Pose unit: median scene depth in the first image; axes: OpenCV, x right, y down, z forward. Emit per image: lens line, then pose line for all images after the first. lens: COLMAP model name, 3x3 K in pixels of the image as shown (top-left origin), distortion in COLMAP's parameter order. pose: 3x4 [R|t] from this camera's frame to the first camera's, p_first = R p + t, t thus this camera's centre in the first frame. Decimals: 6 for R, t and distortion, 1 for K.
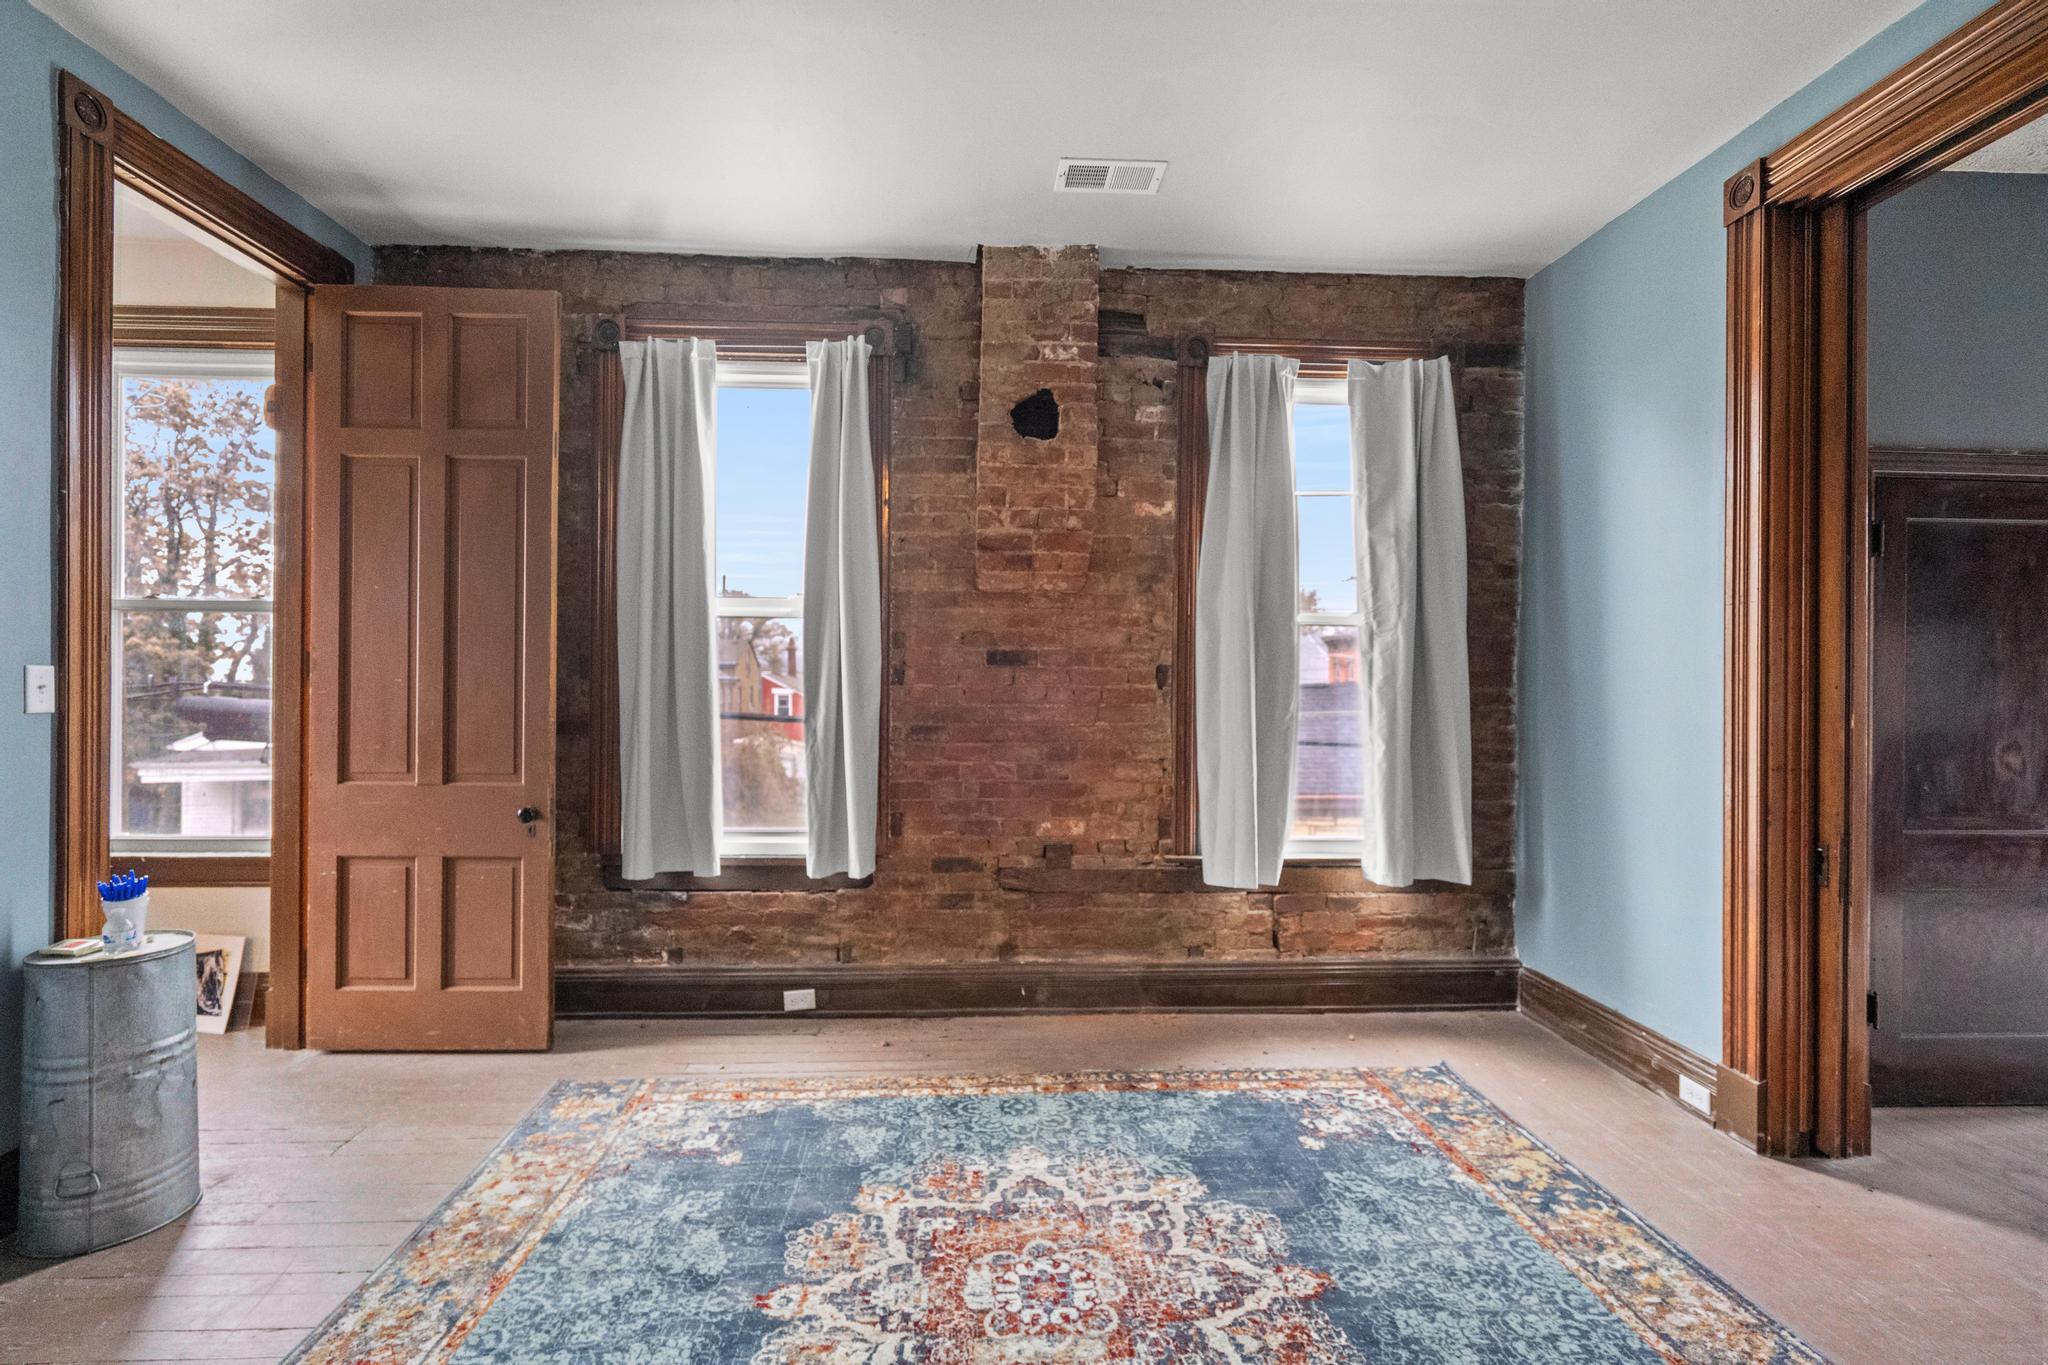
lens RADIAL K [[939.0, 0, 1010.3], [0, 939.0, 680.8], [0, 0, 1]] dist [-0.002403, 0.000214]
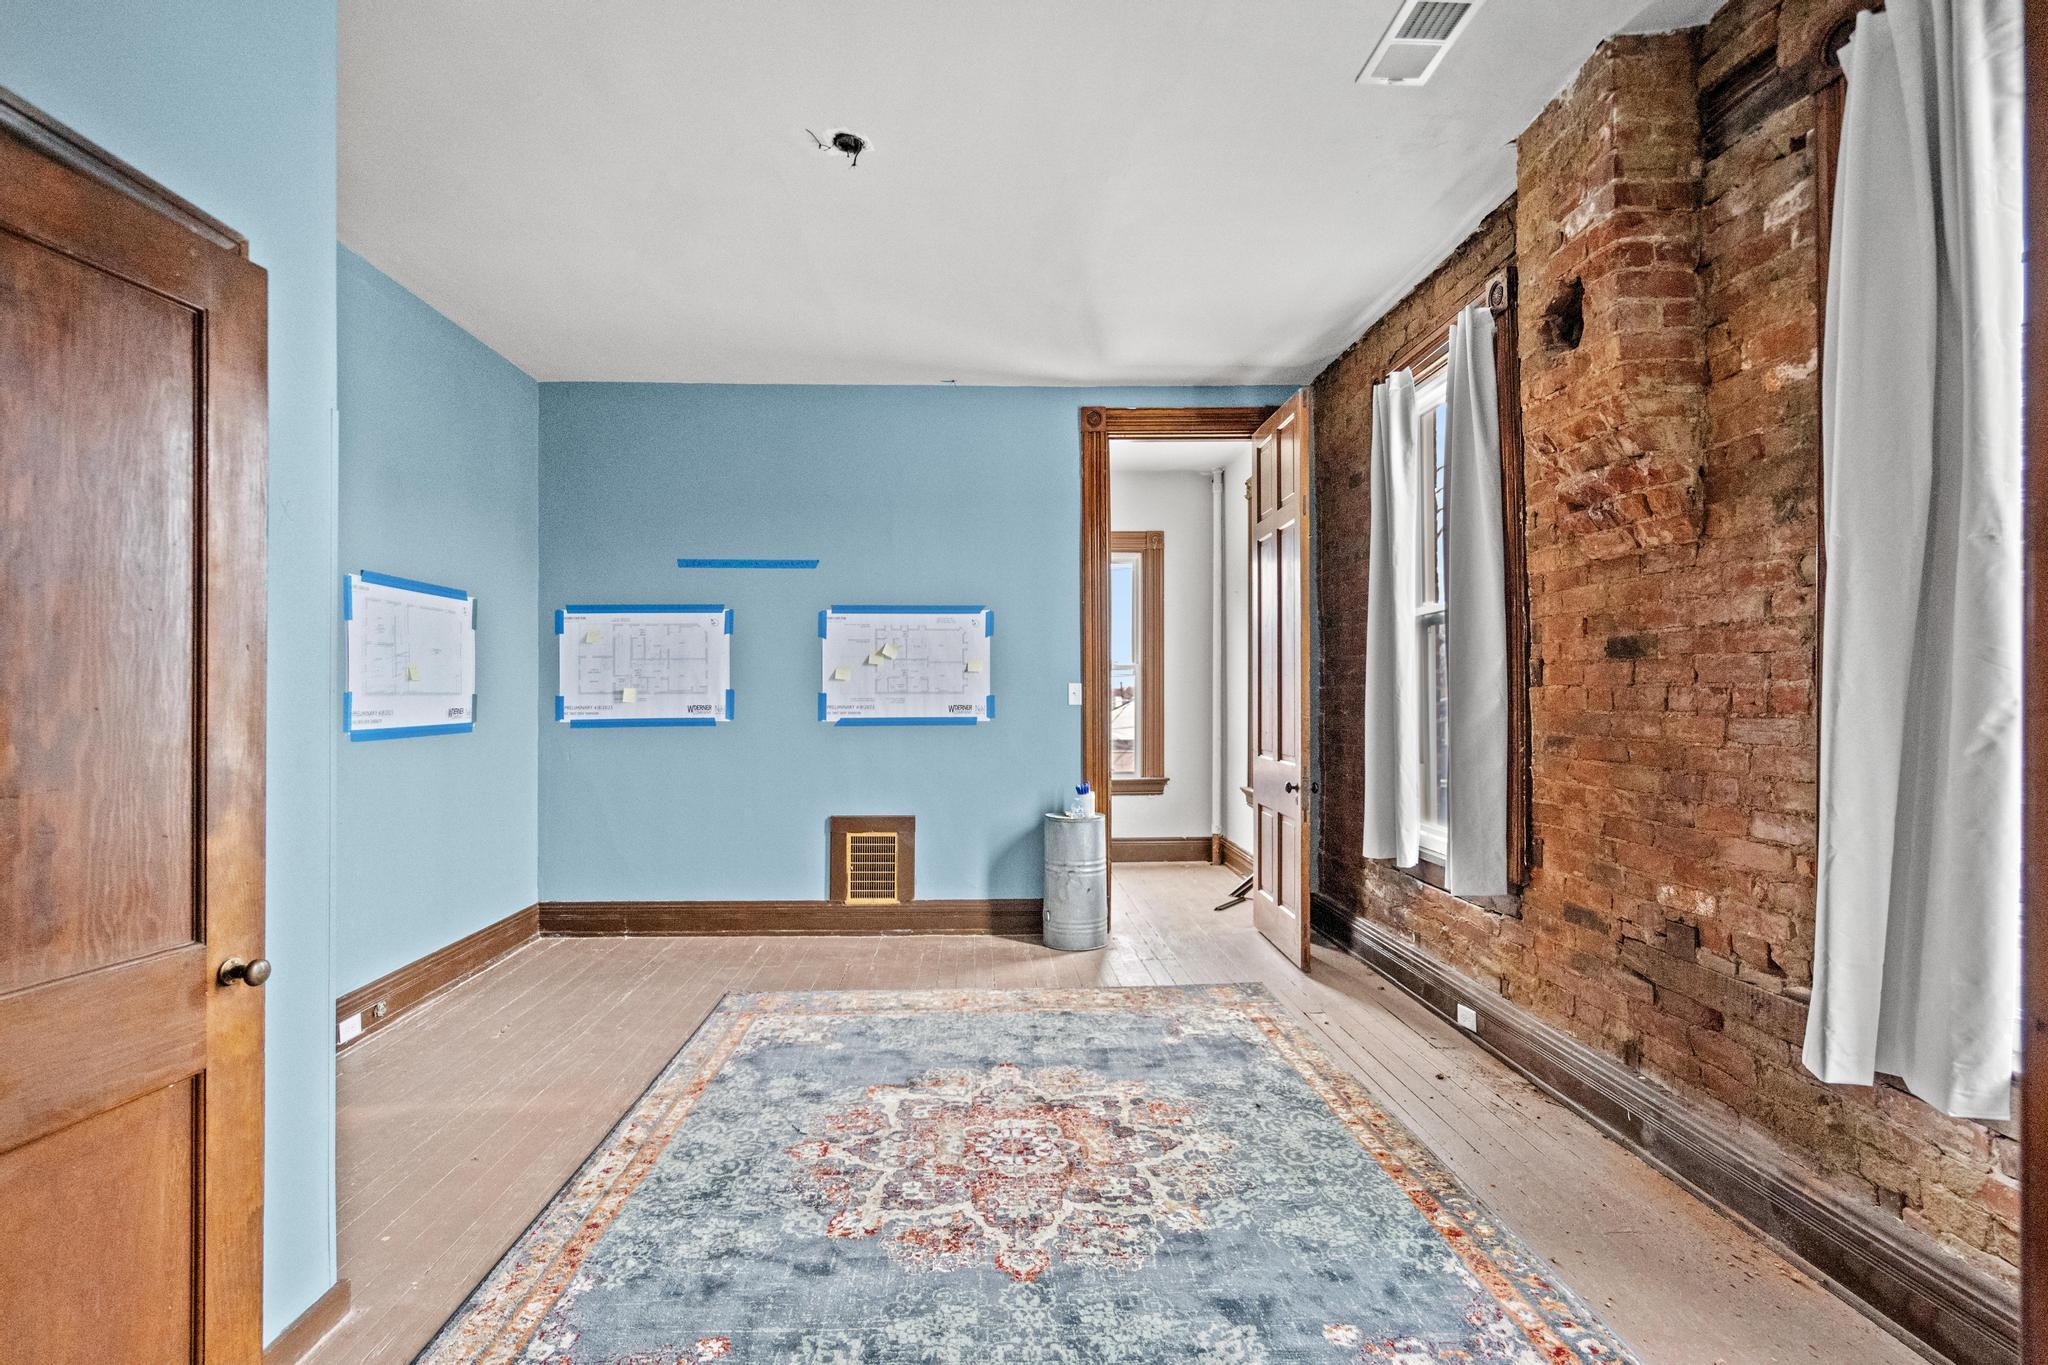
lens RADIAL K [[945.5, 0, 1024.0], [0, 945.5, 682.5], [0, 0, 1]] dist [0.003251, 0.000912]
pose [[0.002548, -0.016860, -0.999855, 0.770292], [0.009345, 0.999815, -0.016836, 0.011463], [0.999953, -0.009301, 0.002705, 0.568359]]
